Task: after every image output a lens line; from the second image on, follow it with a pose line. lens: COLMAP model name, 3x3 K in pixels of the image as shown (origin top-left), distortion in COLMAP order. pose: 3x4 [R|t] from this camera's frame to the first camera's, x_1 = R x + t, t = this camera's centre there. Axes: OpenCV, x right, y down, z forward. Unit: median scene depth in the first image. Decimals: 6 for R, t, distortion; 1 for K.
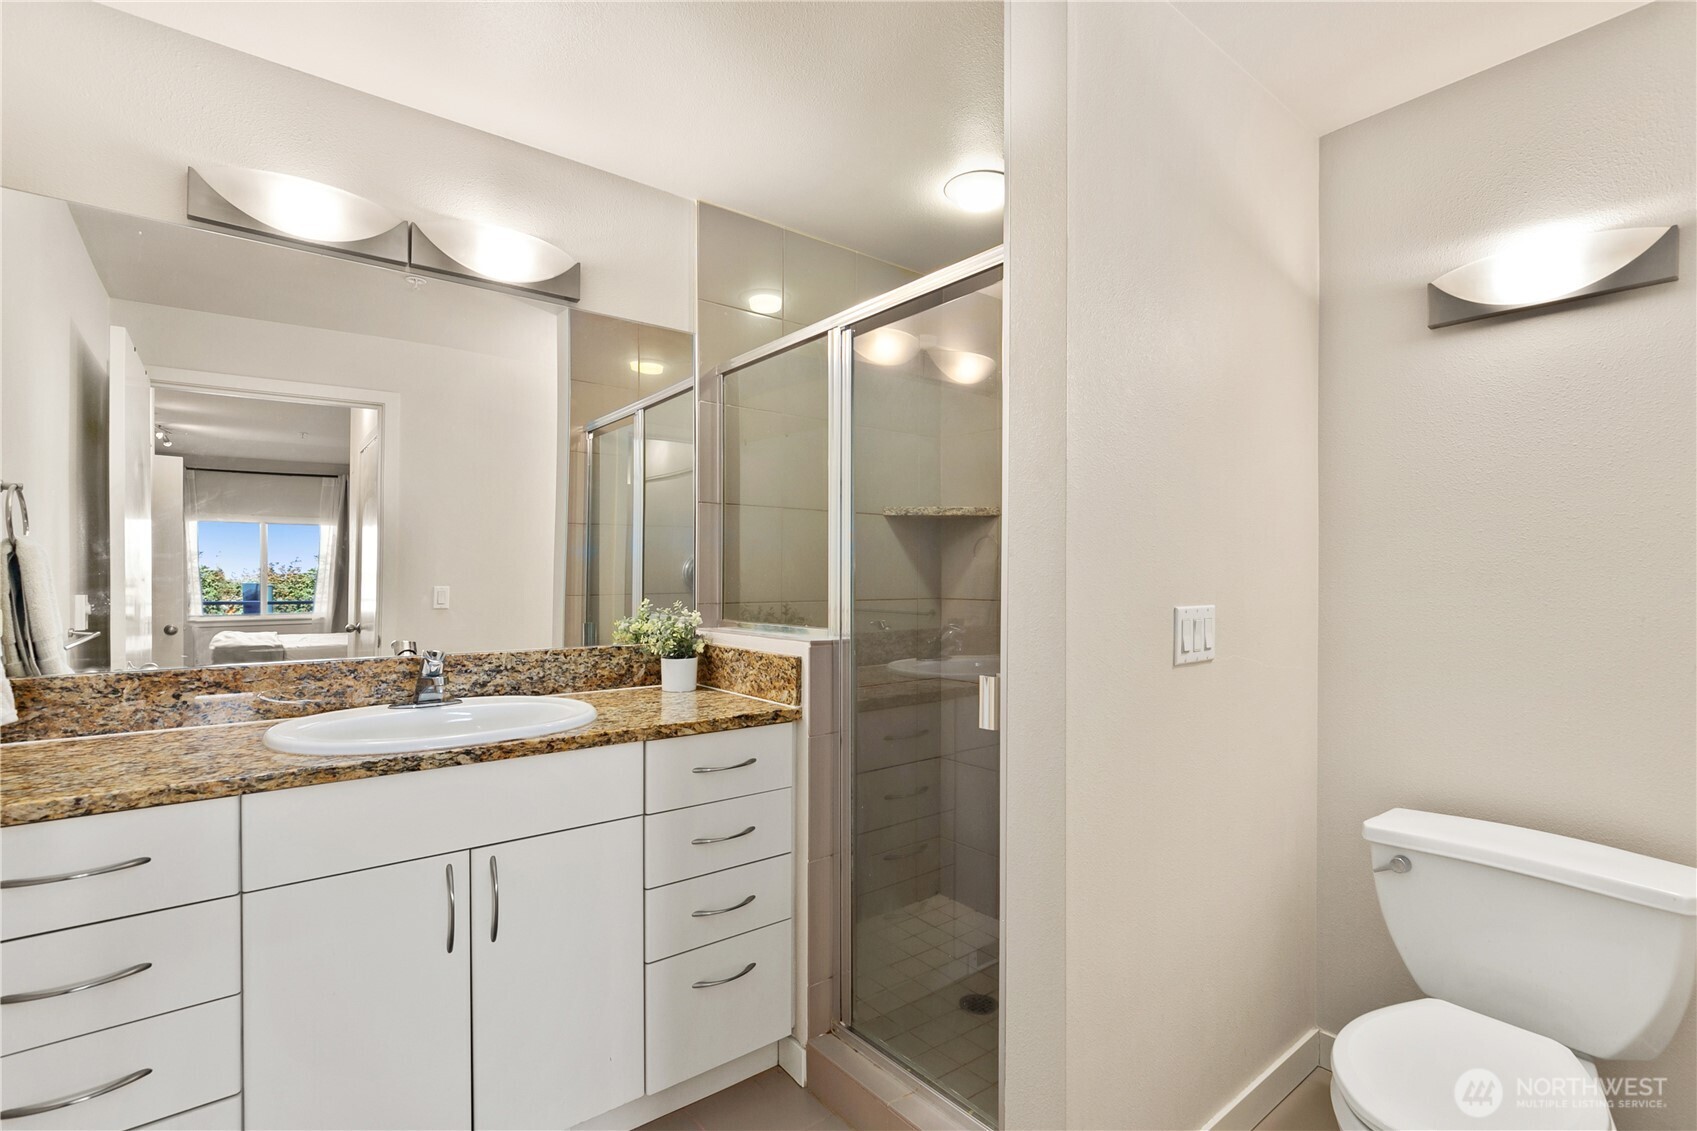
lens RADIAL K [[809.3, 0, 842.7], [0, 809.3, 564.5], [0, 0, 1]] dist [-0.013840, 0.002114]
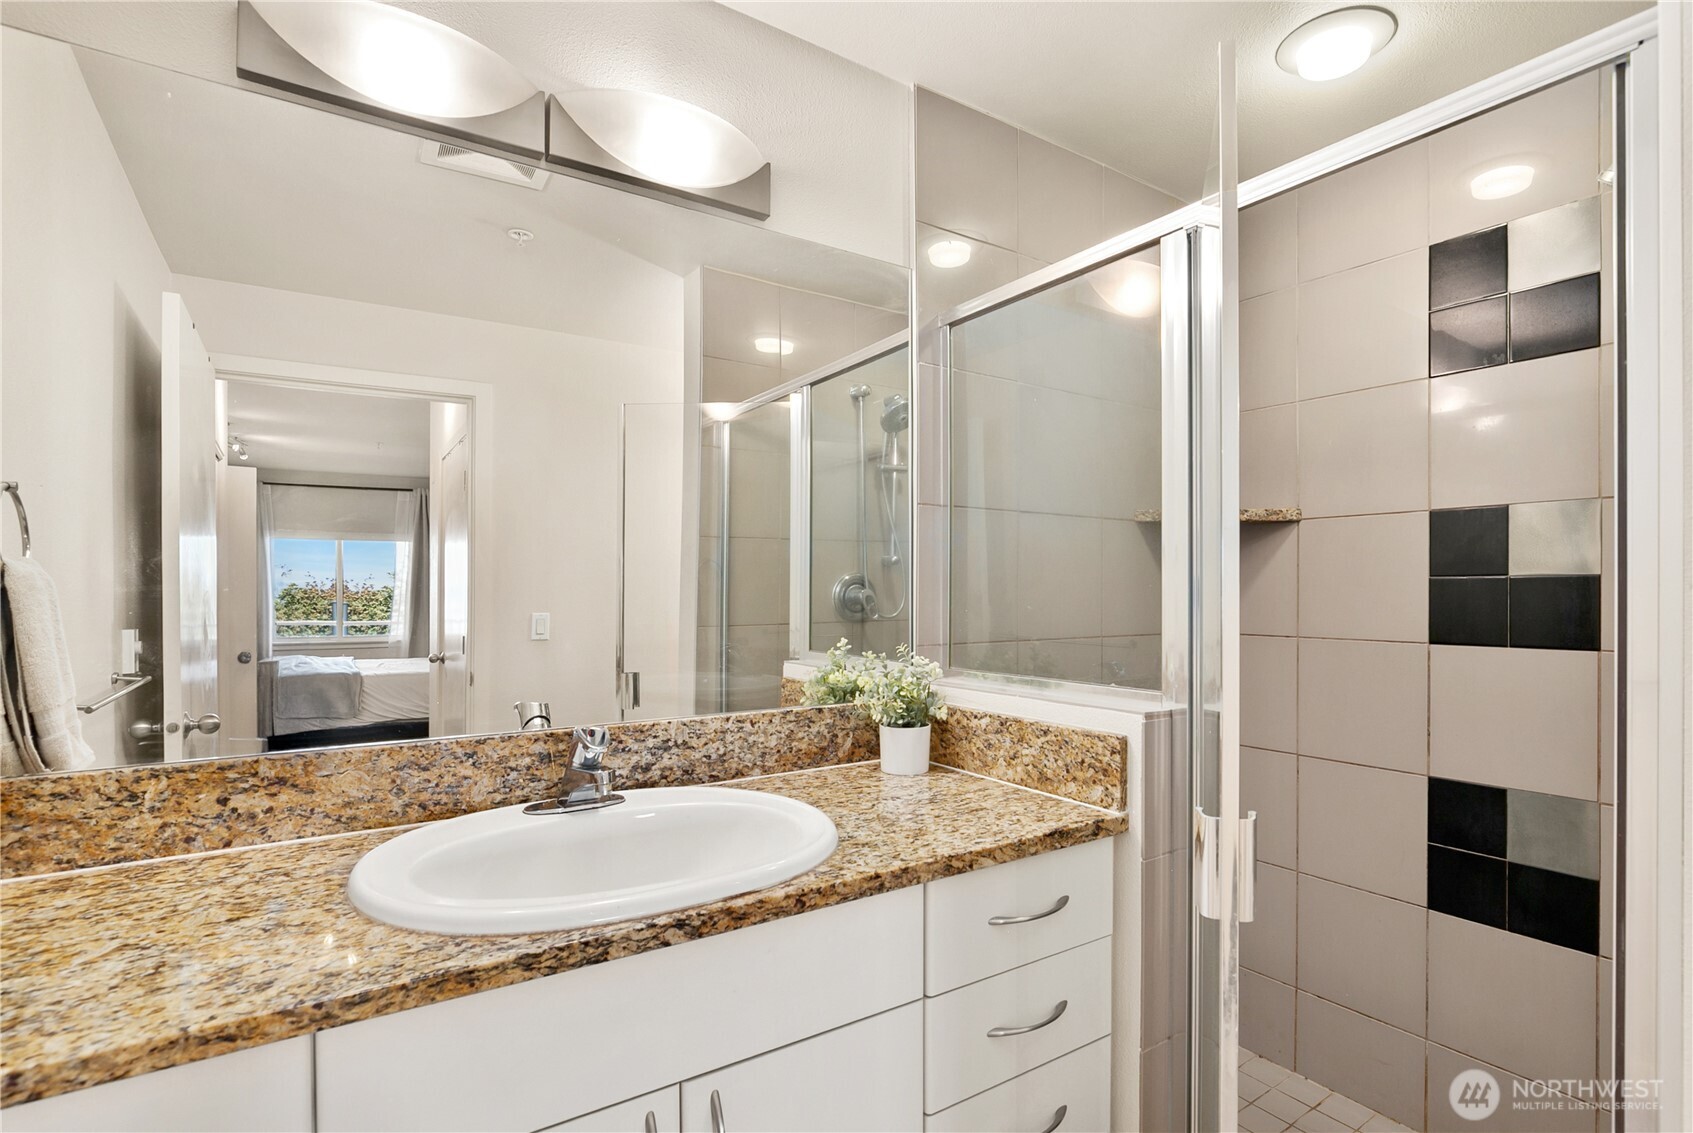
lens RADIAL K [[859.7, 0, 843.2], [0, 859.7, 580.2], [0, 0, 1]] dist [-0.016896, 0.000239]
pose [[0.995821, -0.003452, -0.091260, -0.230566], [0.003419, 0.999994, -0.000527, -0.012344], [0.091261, 0.000213, 0.995827, 0.311977]]
